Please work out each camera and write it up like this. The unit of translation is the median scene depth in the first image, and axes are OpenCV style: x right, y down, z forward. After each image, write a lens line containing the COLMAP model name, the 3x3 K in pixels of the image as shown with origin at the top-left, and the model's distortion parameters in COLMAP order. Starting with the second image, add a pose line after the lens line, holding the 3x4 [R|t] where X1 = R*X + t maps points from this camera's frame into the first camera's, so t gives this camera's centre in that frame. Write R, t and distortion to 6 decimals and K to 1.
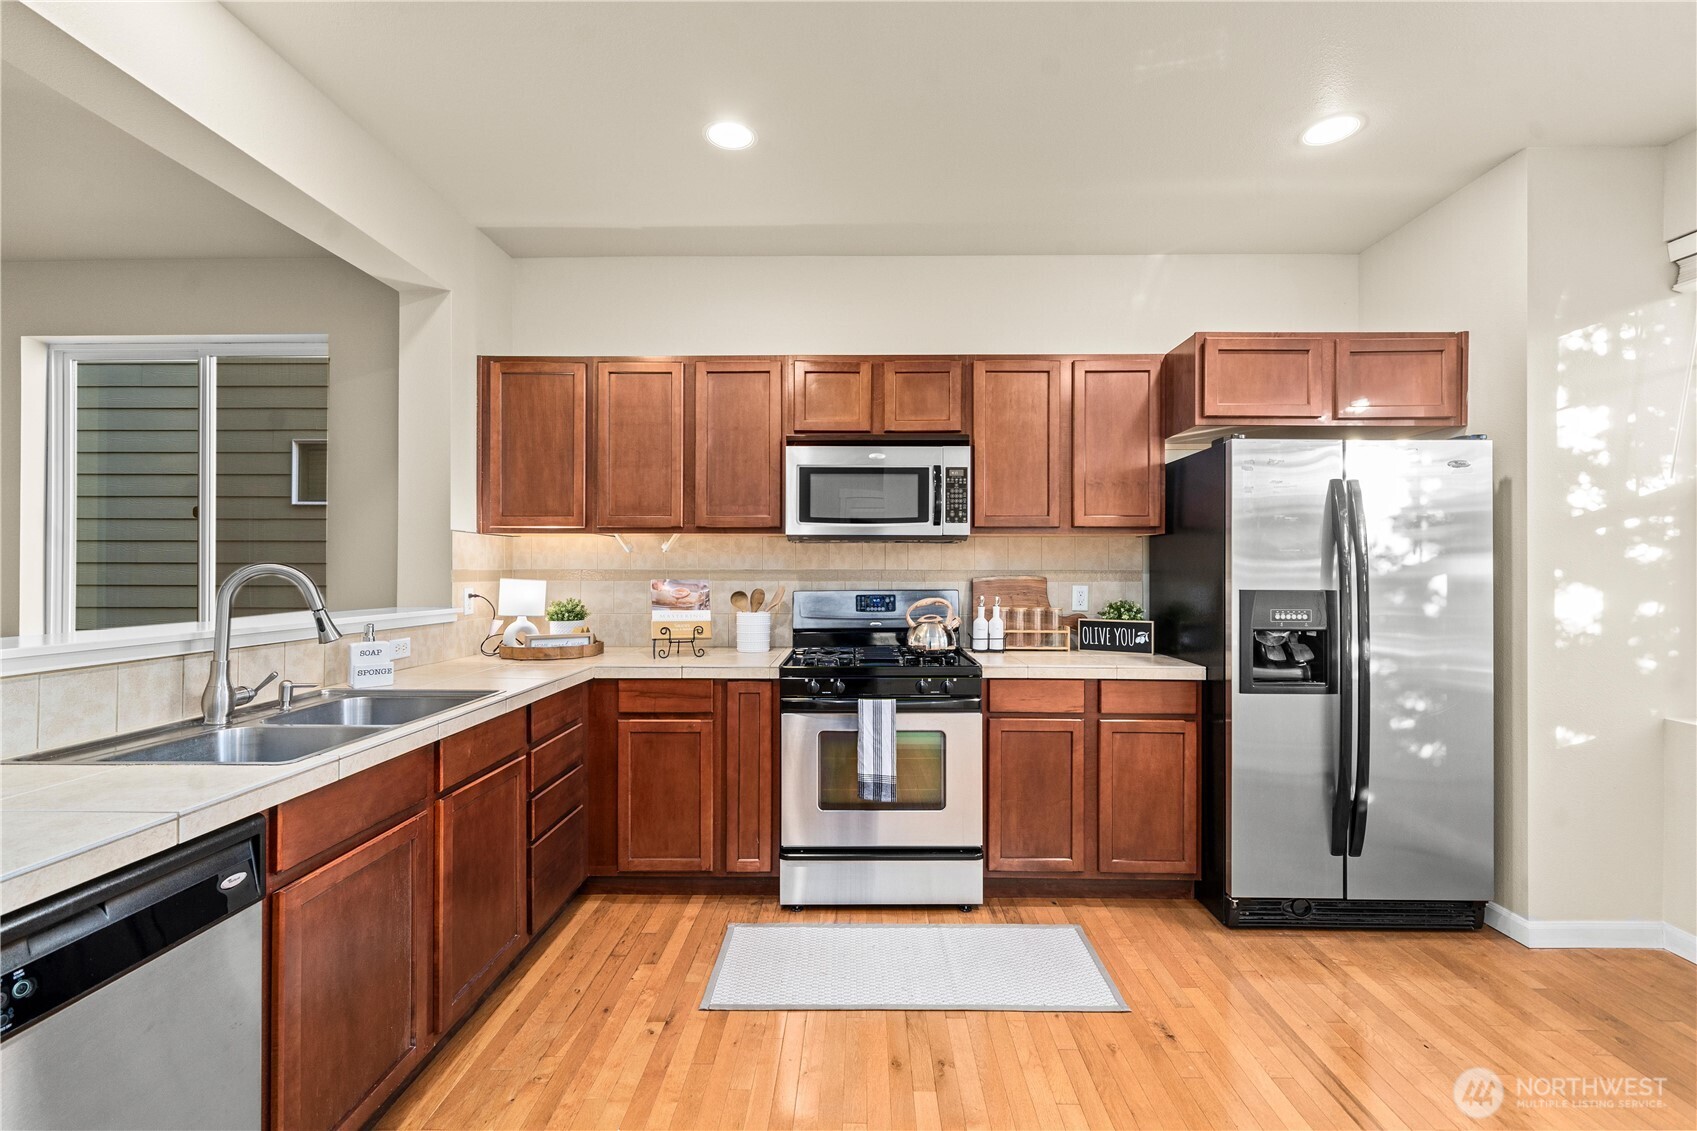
lens RADIAL K [[770.8, 0, 842.4], [0, 770.8, 566.7], [0, 0, 1]] dist [0.001504, 0.000047]
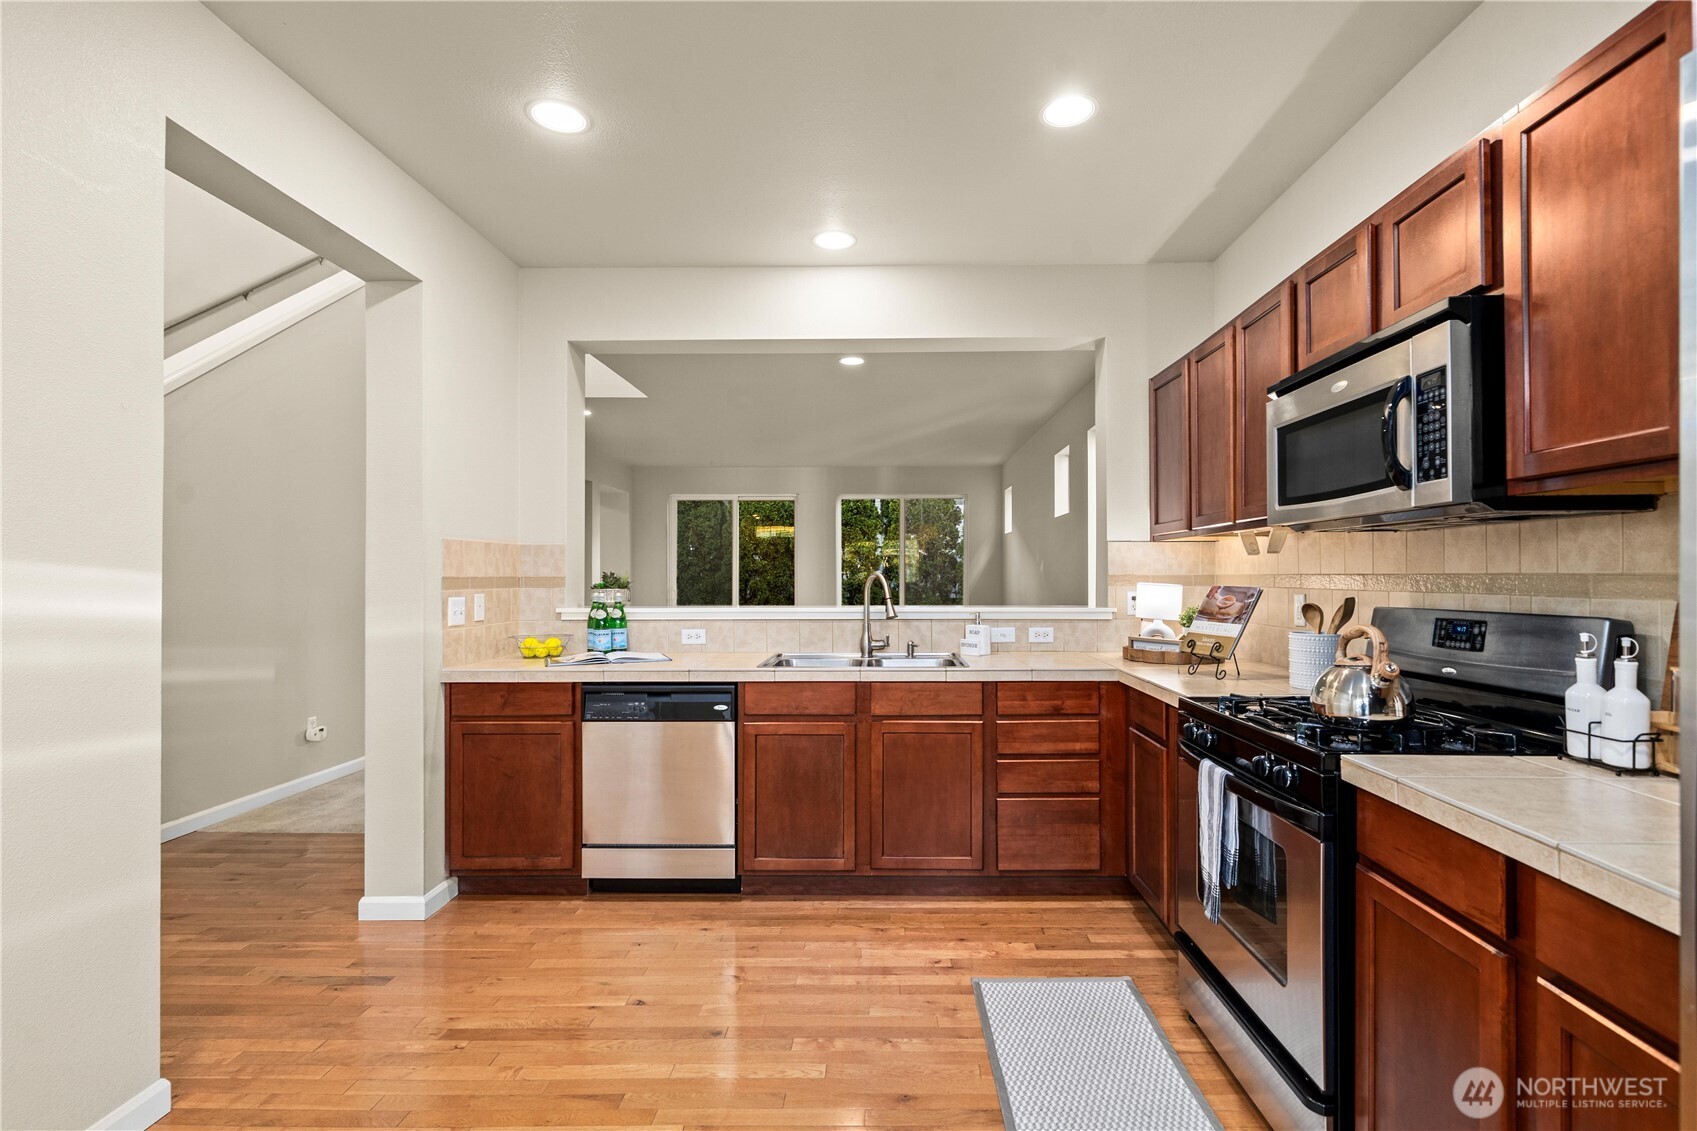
lens RADIAL K [[770.8, 0, 839.4], [0, 770.8, 573.8], [0, 0, 1]] dist [0.001504, 0.000047]
pose [[-0.043175, -0.003830, -0.999060, 0.729127], [0.004122, 0.999983, -0.004011, 0.005386], [0.999059, -0.004291, -0.043159, 0.691072]]
